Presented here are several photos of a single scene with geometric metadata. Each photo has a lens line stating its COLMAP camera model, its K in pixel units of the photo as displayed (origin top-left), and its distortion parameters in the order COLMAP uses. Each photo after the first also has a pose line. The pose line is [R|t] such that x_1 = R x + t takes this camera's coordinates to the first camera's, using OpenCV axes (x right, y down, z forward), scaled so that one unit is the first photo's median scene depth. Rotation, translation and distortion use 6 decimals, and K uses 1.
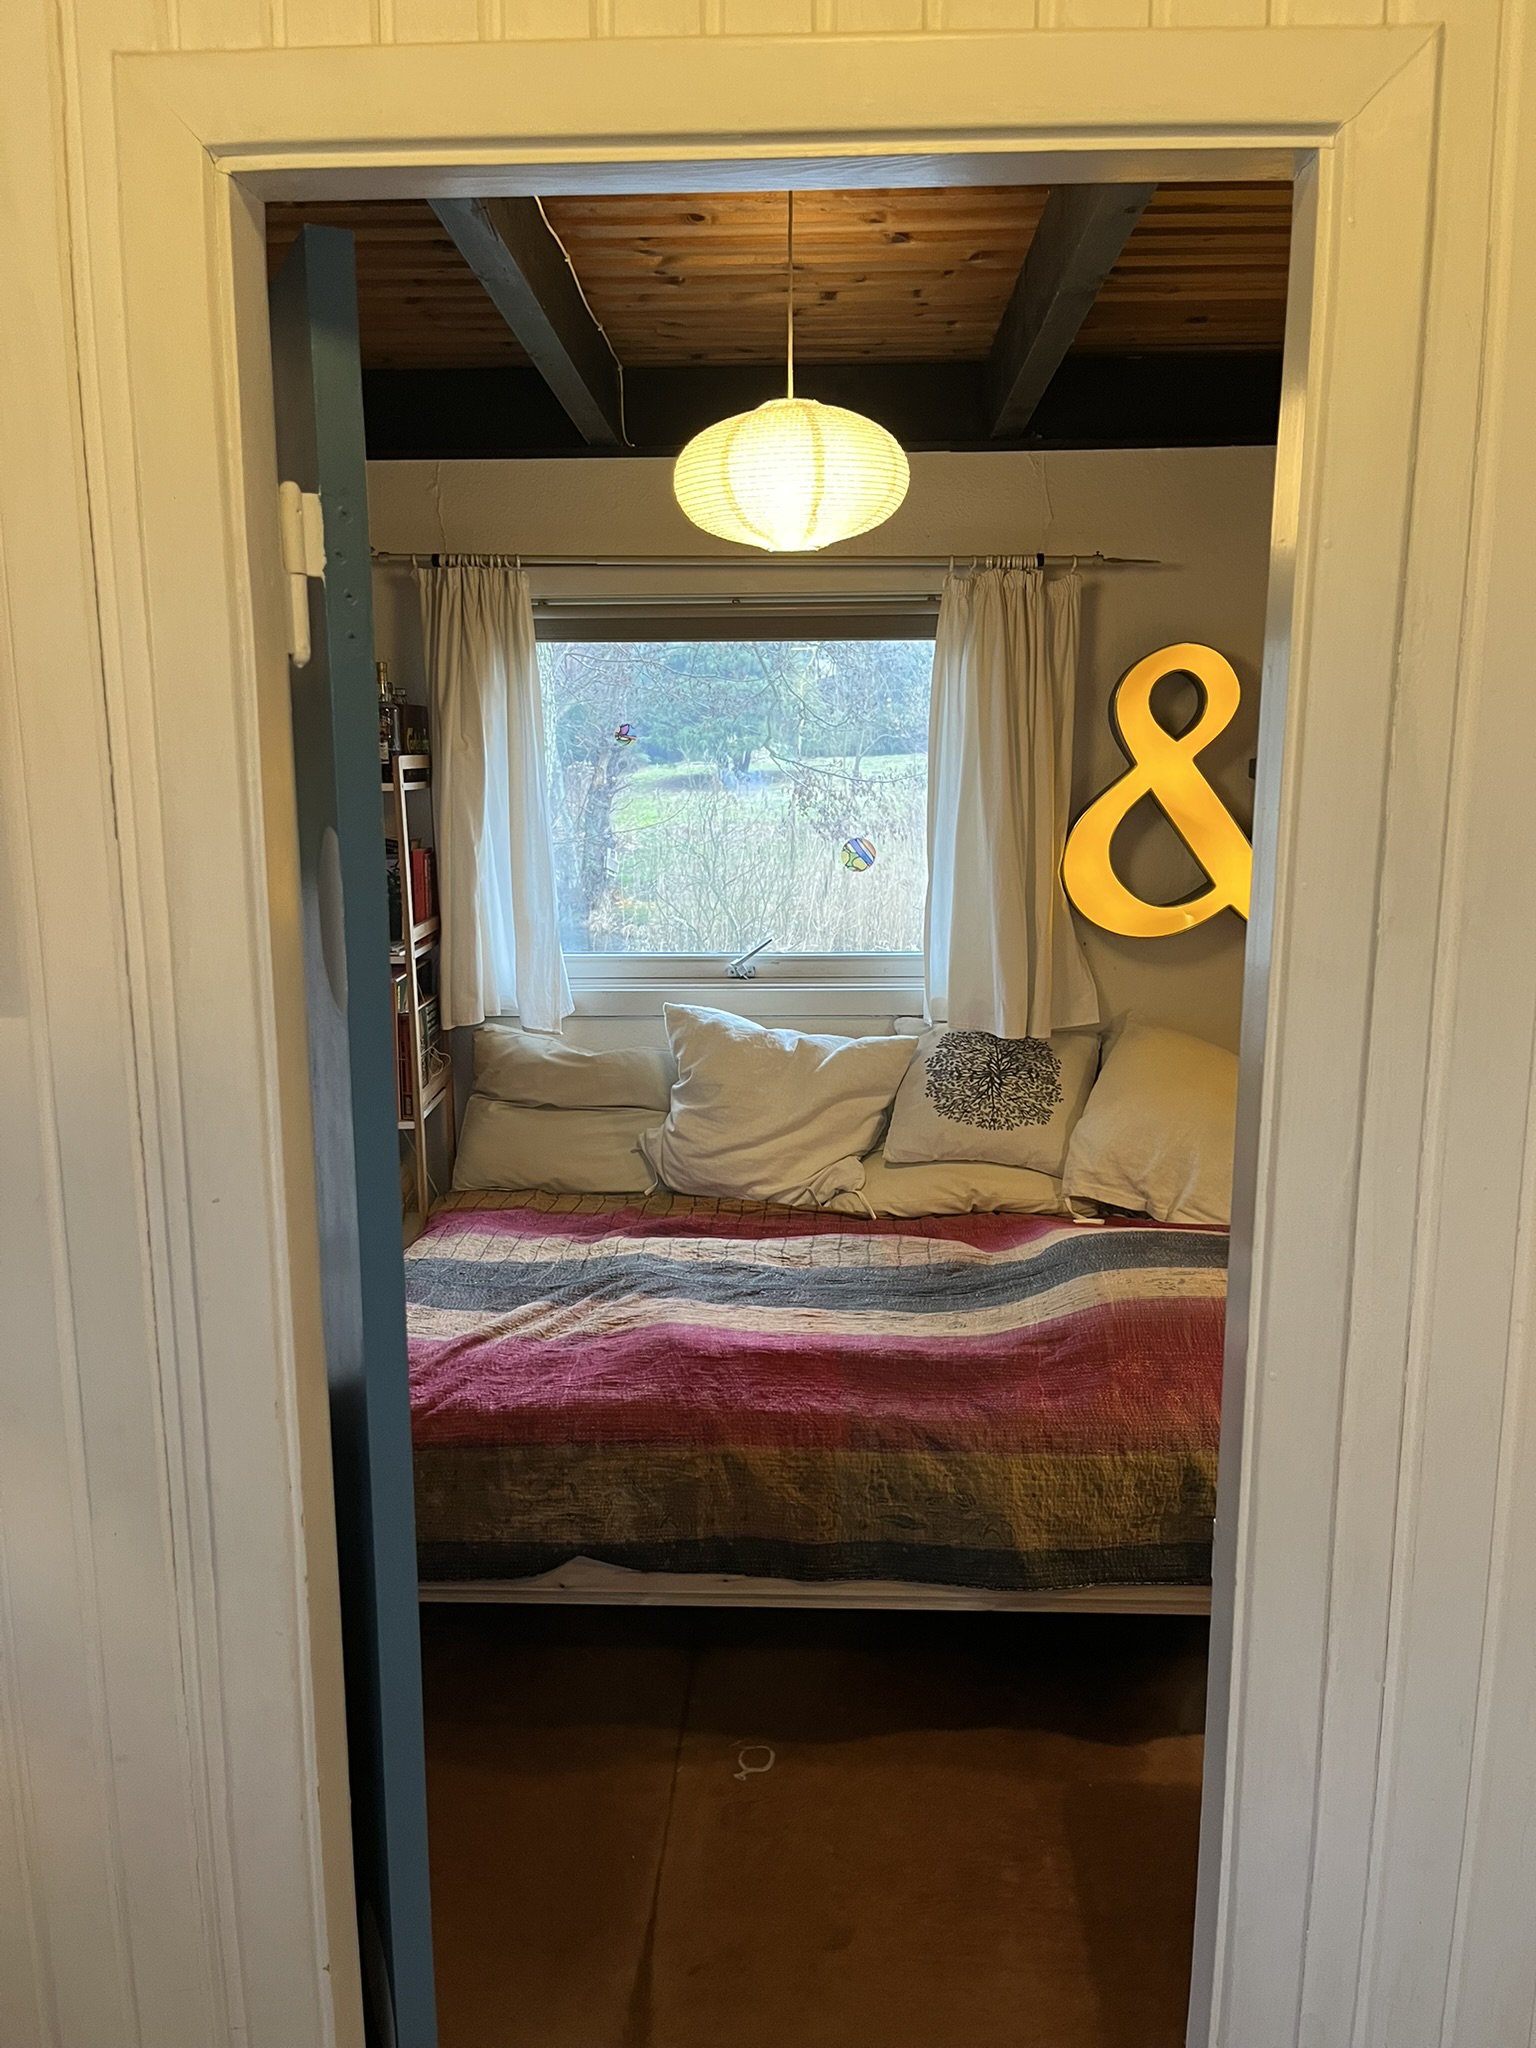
lens RADIAL K [[1525.5, 0, 759.1], [0, 1525.5, 1036.4], [0, 0, 1]] dist [0.086042, -0.155774]
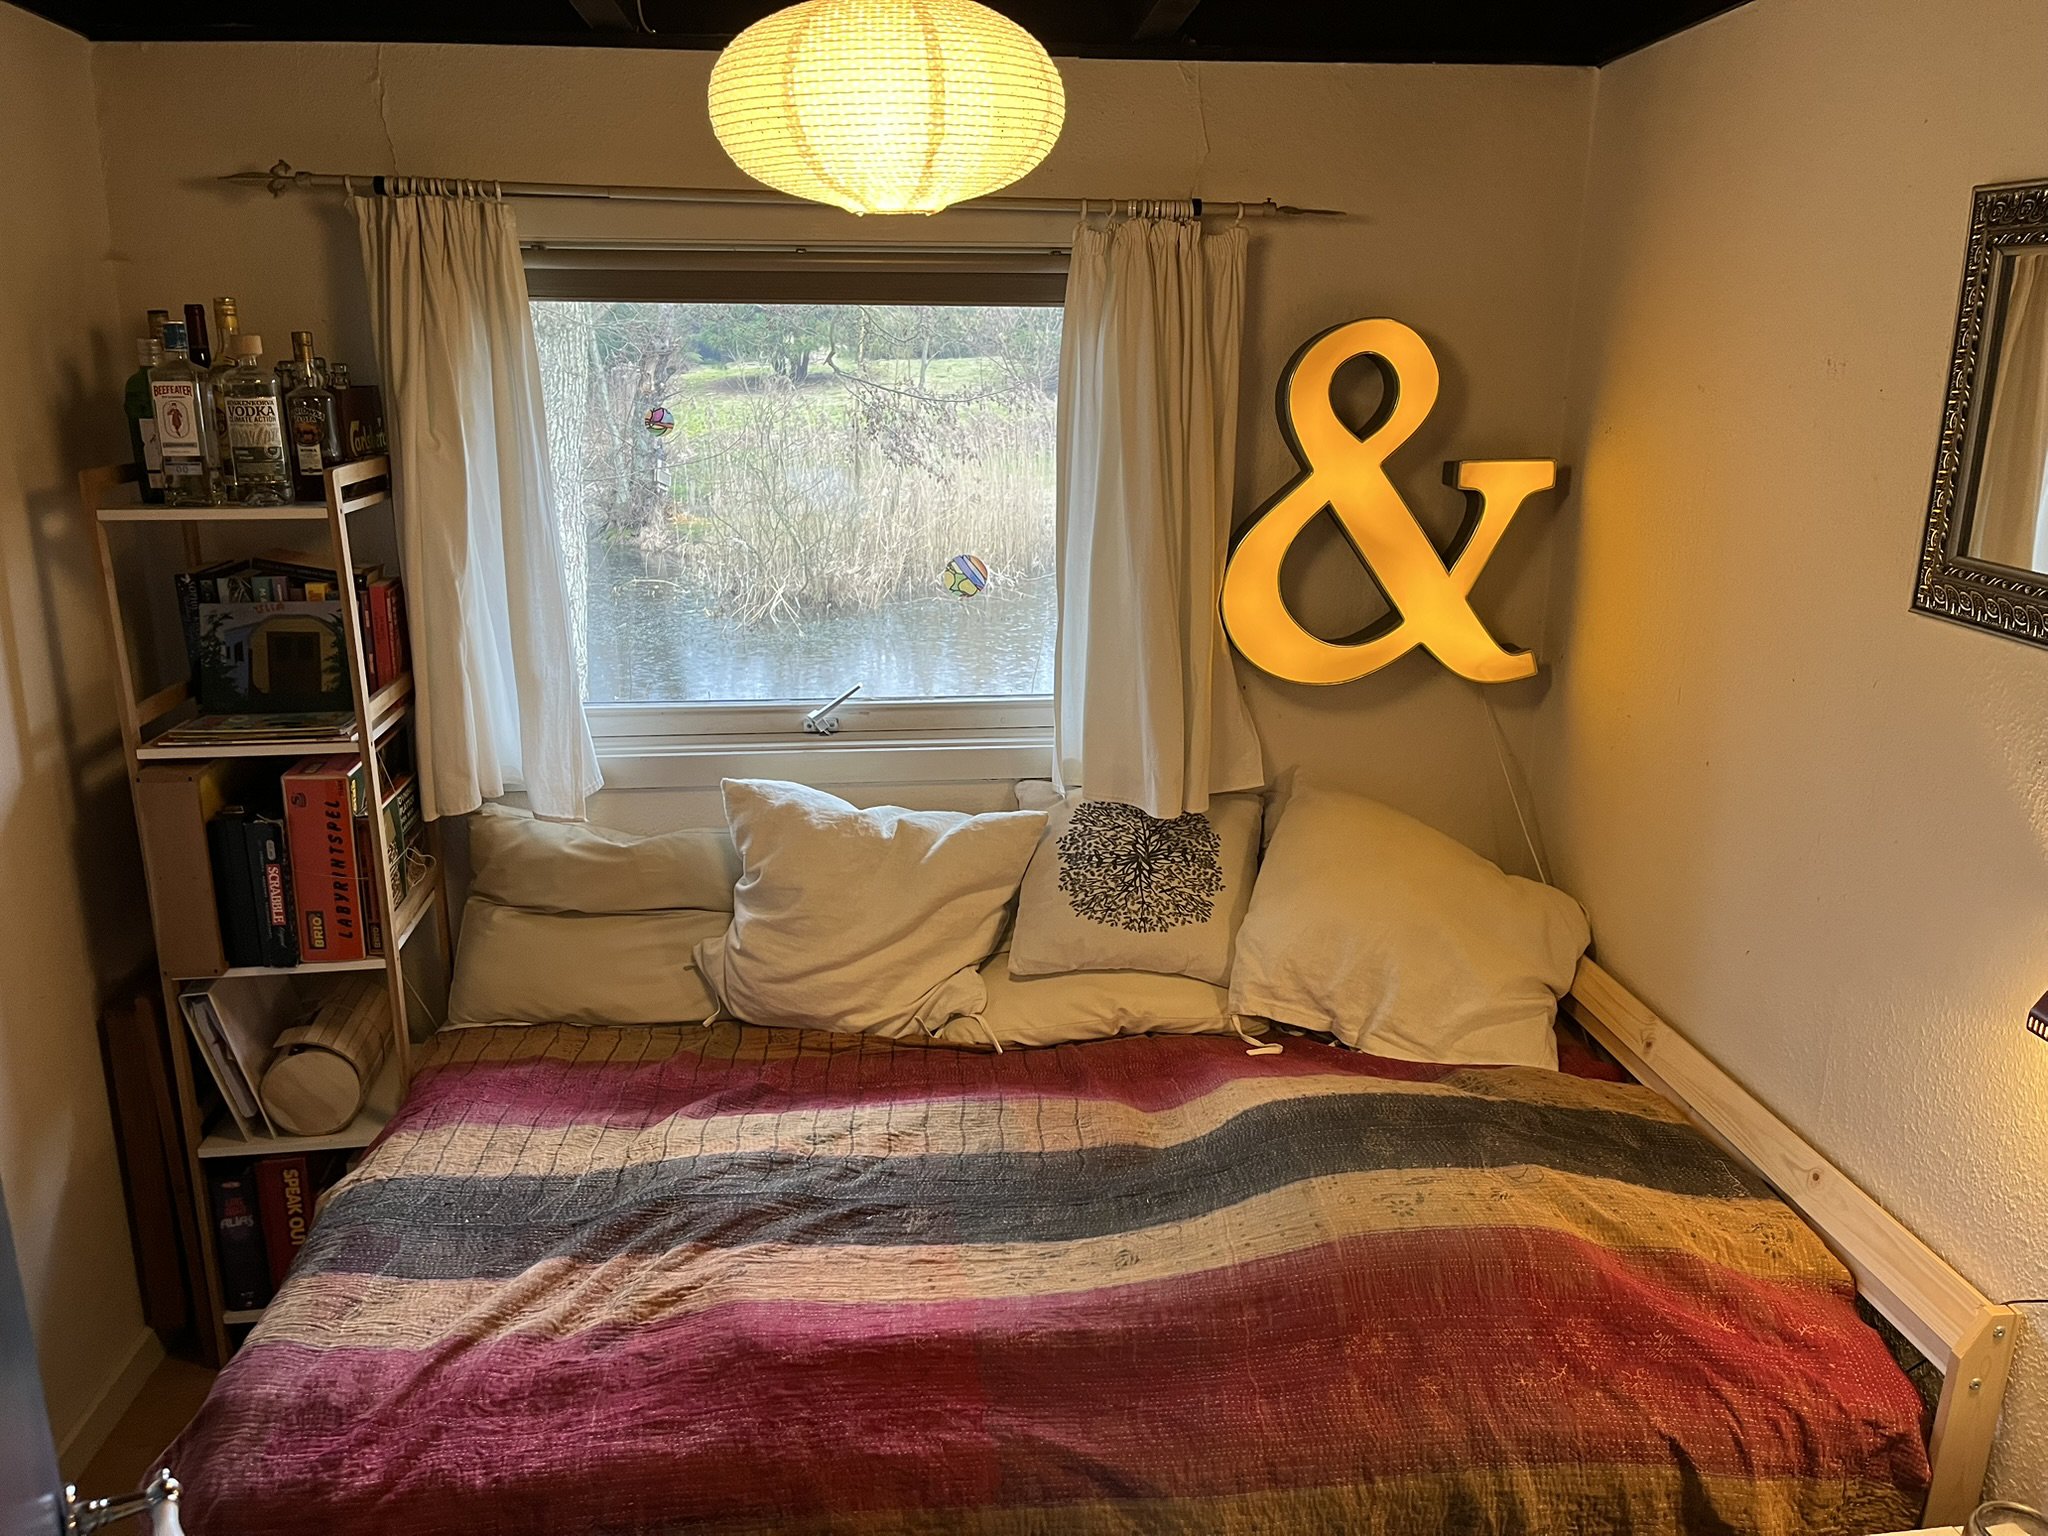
lens RADIAL K [[1572.1, 0, 1041.3], [0, 1572.1, 794.6], [0, 0, 1]] dist [0.047790, -0.041006]
pose [[0.991019, -0.025275, 0.131310, -0.007141], [0.014535, 0.996517, 0.082119, -0.080392], [-0.132928, -0.079472, 0.987934, 0.196722]]
